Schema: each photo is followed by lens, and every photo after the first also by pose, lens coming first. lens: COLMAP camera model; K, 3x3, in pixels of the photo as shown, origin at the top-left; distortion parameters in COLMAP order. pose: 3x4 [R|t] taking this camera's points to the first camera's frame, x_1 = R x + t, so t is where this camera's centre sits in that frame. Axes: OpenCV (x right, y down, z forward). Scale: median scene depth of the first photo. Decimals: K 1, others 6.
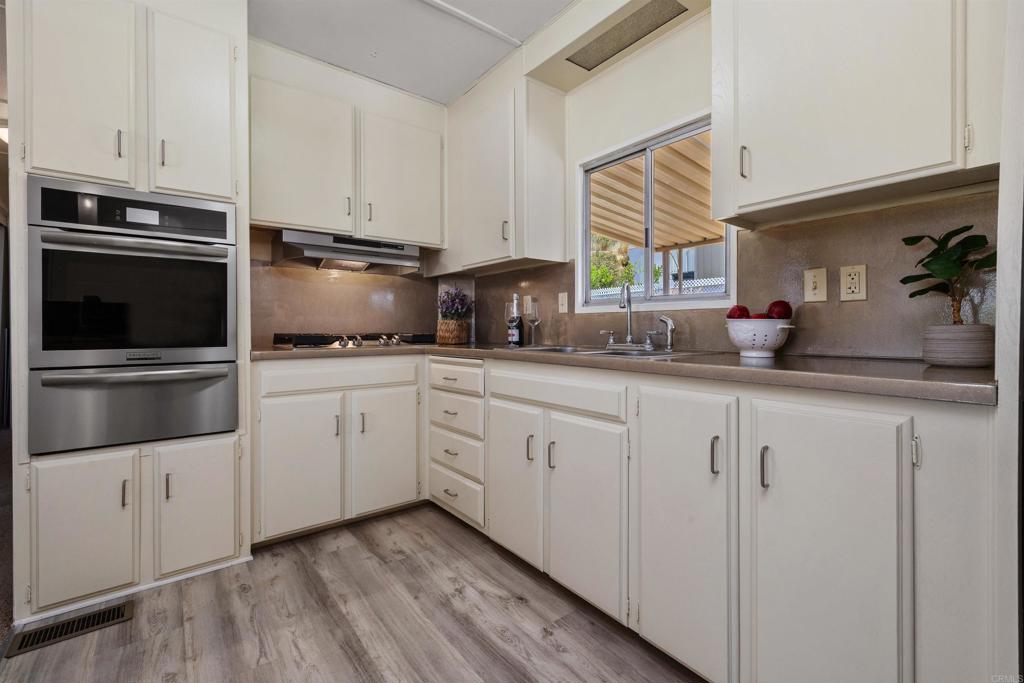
lens RADIAL K [[448.2, 0, 510.8], [0, 448.2, 337.1], [0, 0, 1]] dist [-0.000001, 0.000108]
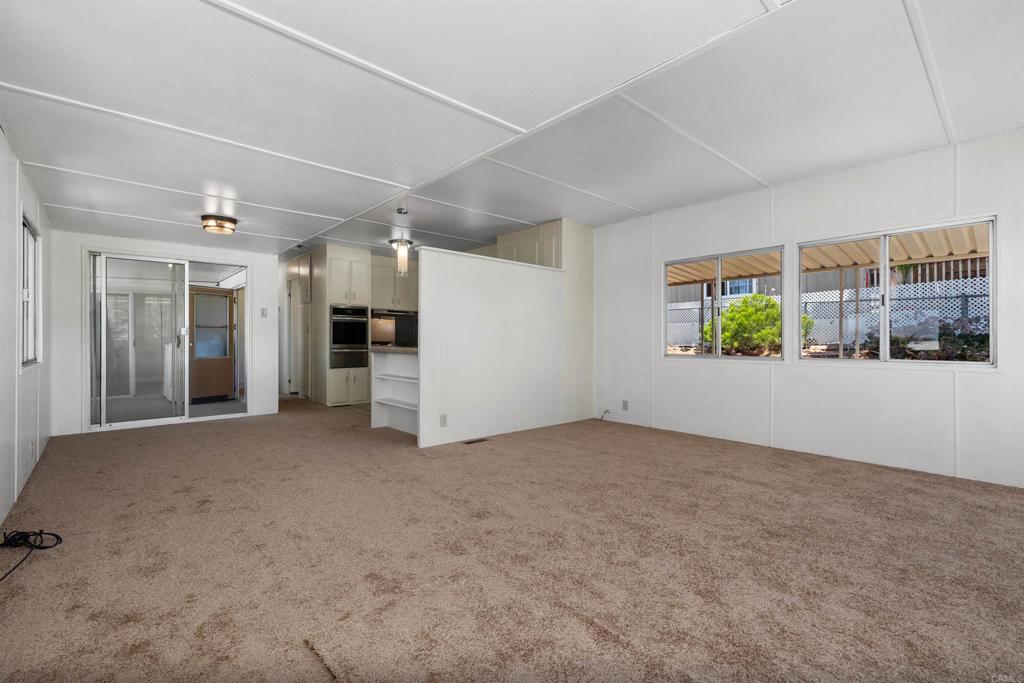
lens RADIAL K [[448.2, 0, 512.7], [0, 448.2, 340.3], [0, 0, 1]] dist [-0.000001, 0.000108]
pose [[0.997089, 0.002159, 0.076209, 0.266229], [-0.000657, 0.999805, -0.019717, 0.052651], [-0.076237, 0.019610, 0.996897, -2.425505]]
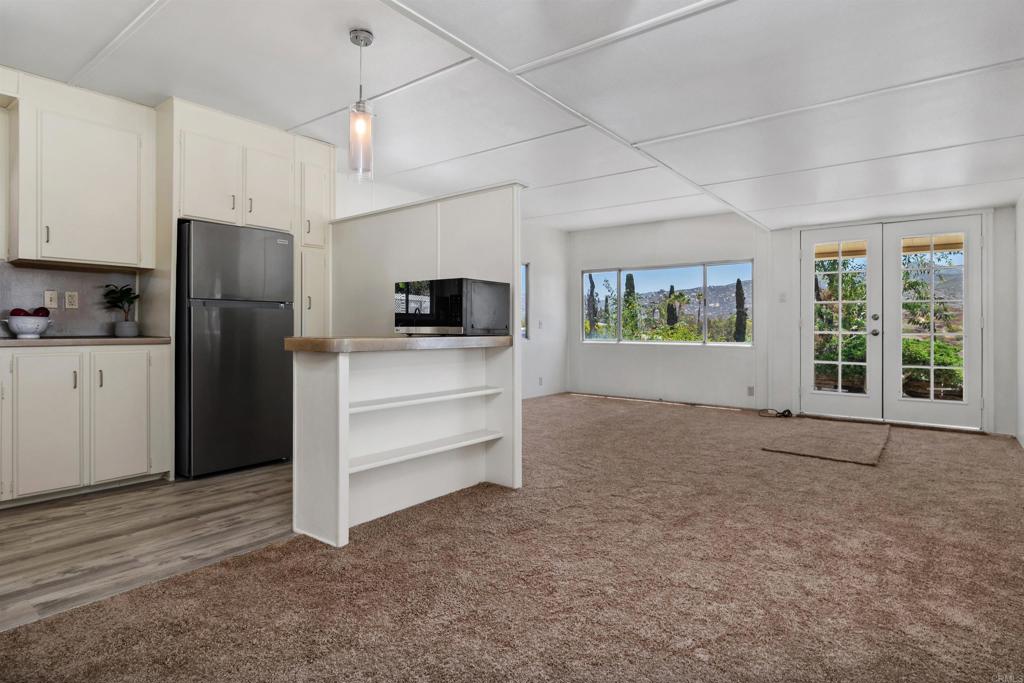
lens RADIAL K [[543.4, 0, 510.3], [0, 543.4, 334.4], [0, 0, 1]] dist [-0.003790, -0.000640]
pose [[-0.246115, -0.009201, 0.969197, -1.359559], [0.017132, 0.999757, 0.013842, 0.022568], [-0.969089, 0.020011, -0.245898, -0.205672]]
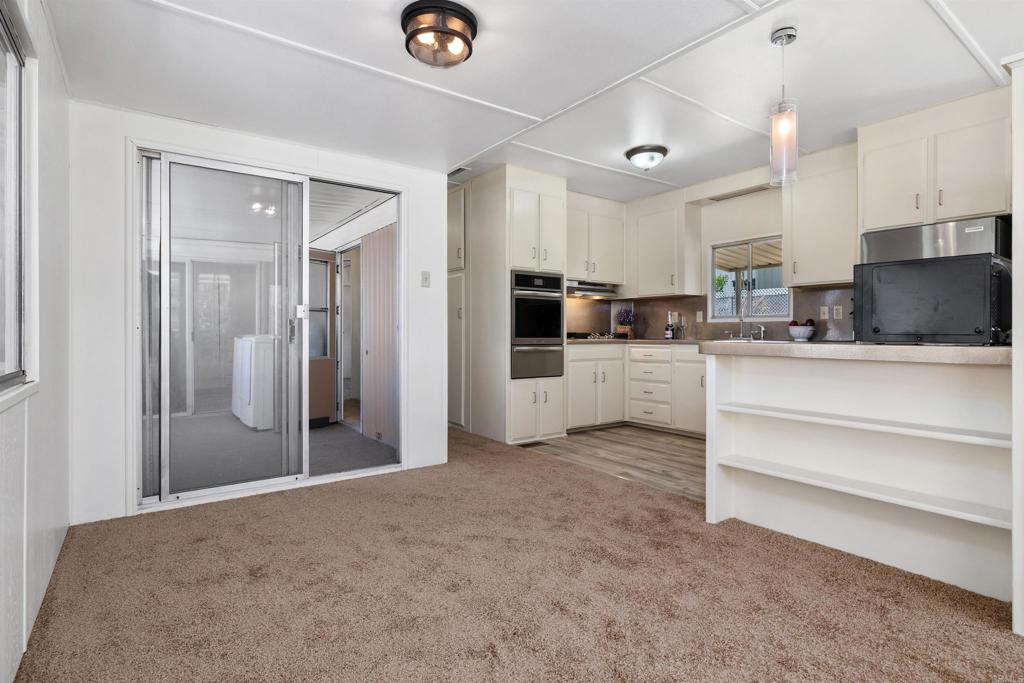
lens RADIAL K [[516.1, 0, 512.0], [0, 516.1, 335.7], [0, 0, 1]] dist [-0.012865, 0.001013]
pose [[0.999246, 0.003437, -0.038675, -0.653036], [-0.004061, 0.999862, -0.016086, 0.045506], [0.038614, 0.016231, 0.999122, -1.322473]]
